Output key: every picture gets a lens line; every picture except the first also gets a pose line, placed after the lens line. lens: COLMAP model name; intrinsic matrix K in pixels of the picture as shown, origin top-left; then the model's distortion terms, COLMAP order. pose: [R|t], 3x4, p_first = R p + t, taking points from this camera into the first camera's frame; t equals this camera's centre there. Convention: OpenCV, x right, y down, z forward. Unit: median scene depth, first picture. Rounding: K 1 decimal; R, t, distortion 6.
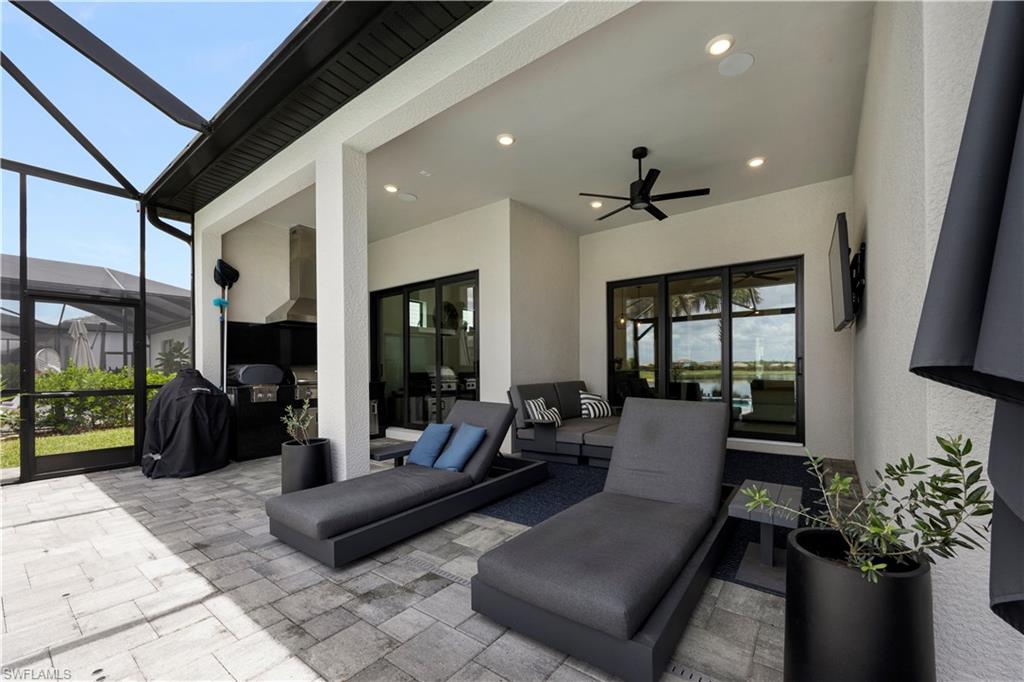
lens RADIAL K [[403.2, 0, 519.0], [0, 403.2, 366.2], [0, 0, 1]] dist [-0.000923, -0.000431]
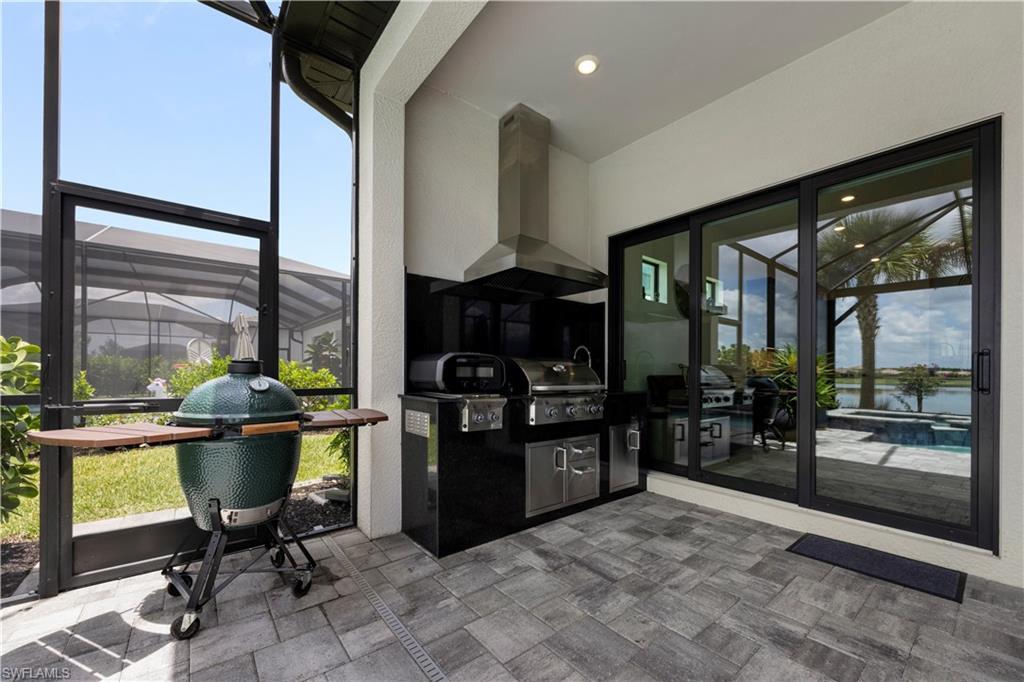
lens RADIAL K [[403.2, 0, 519.0], [0, 403.2, 366.2], [0, 0, 1]] dist [-0.000923, -0.000431]
pose [[0.967768, 0.015466, -0.251367, -0.462354], [-0.016447, 0.999863, -0.001802, 0.011535], [0.251305, 0.005878, 0.967890, 0.537829]]
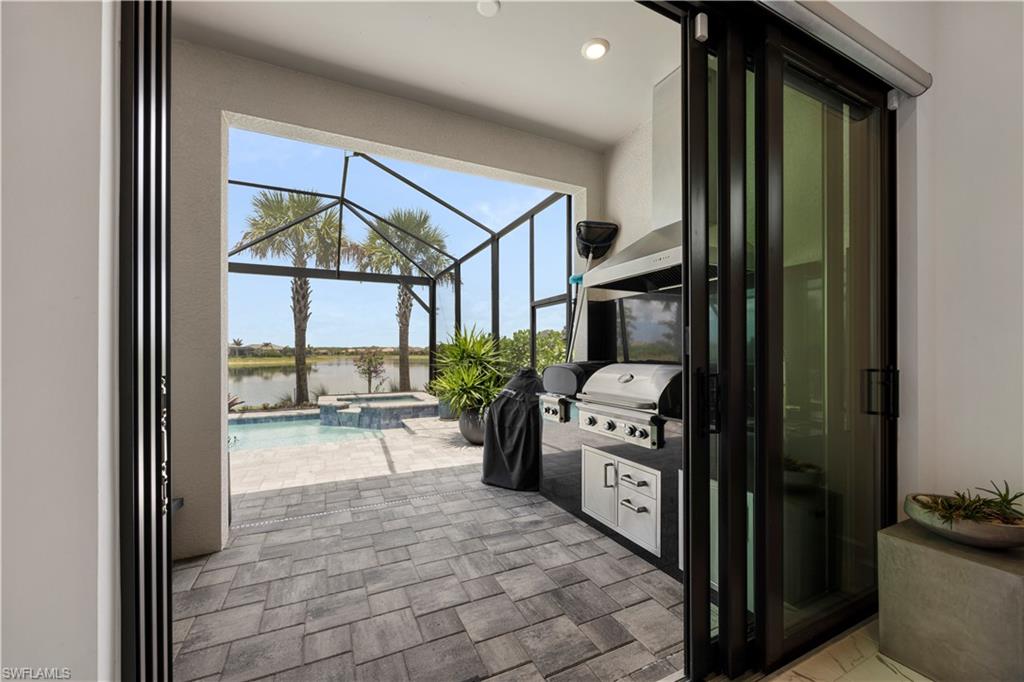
lens RADIAL K [[403.2, 0, 519.0], [0, 403.2, 366.2], [0, 0, 1]] dist [-0.000923, -0.000431]
pose [[-0.456916, 0.043333, -0.888454, -0.037973], [0.008054, 0.998973, 0.044581, -0.026615], [0.889473, 0.013214, -0.456796, 1.222595]]
